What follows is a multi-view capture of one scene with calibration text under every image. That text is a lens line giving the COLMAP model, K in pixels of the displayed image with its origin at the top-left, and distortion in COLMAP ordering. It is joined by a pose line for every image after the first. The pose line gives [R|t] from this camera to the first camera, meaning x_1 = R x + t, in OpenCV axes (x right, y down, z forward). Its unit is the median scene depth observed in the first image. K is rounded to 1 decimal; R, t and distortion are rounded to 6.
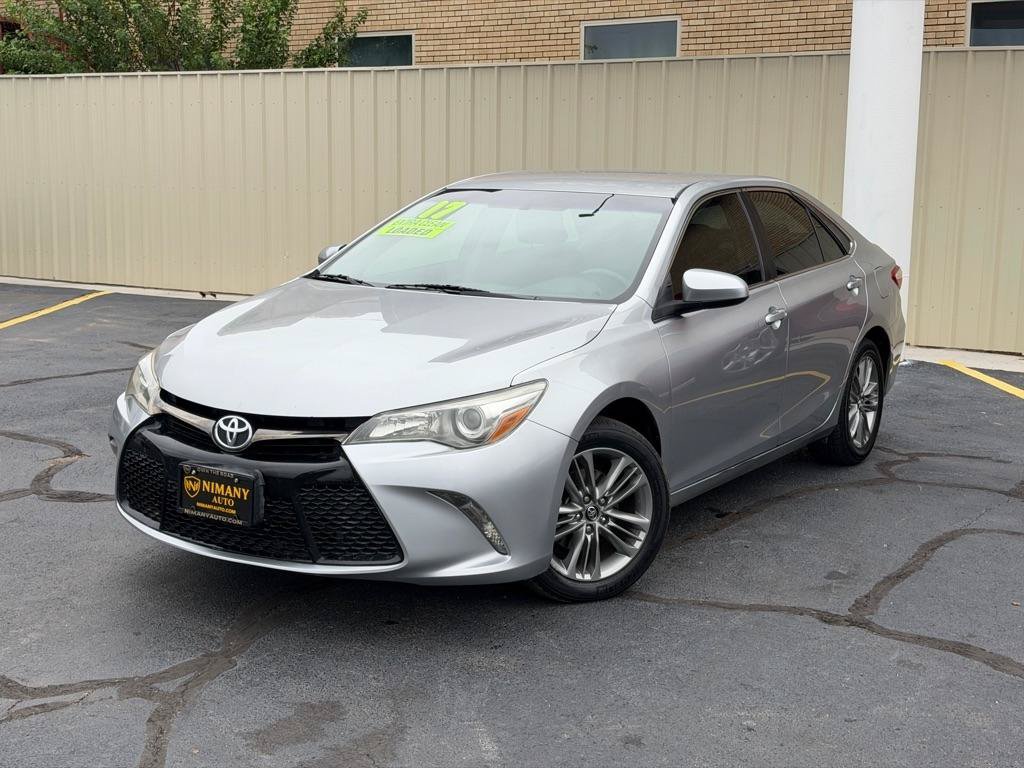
lens RADIAL K [[1400.5, 0, 517.6], [0, 1400.5, 400.7], [0, 0, 1]] dist [0.109152, 0.000000]
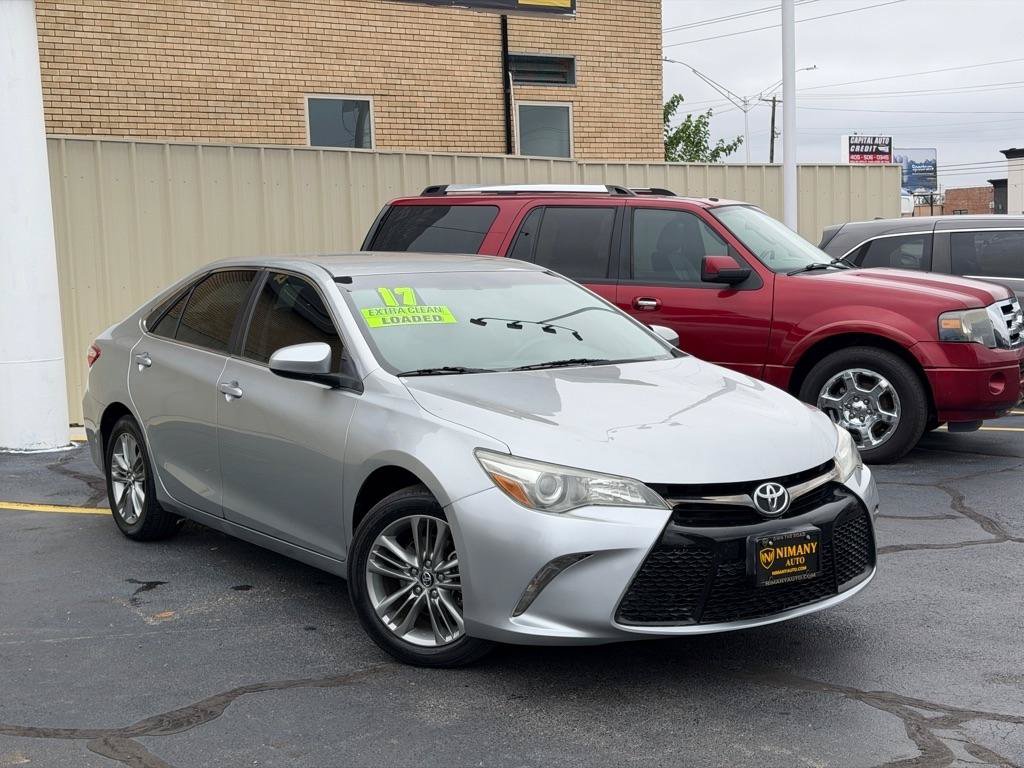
lens RADIAL K [[1400.5, 0, 518.0], [0, 1400.5, 374.7], [0, 0, 1]] dist [0.109152, 0.000000]
pose [[0.405977, -0.112498, 0.906933, -1.140178], [0.179244, 0.982921, 0.041688, -0.136511], [-0.896133, 0.145638, 0.419208, 0.663701]]
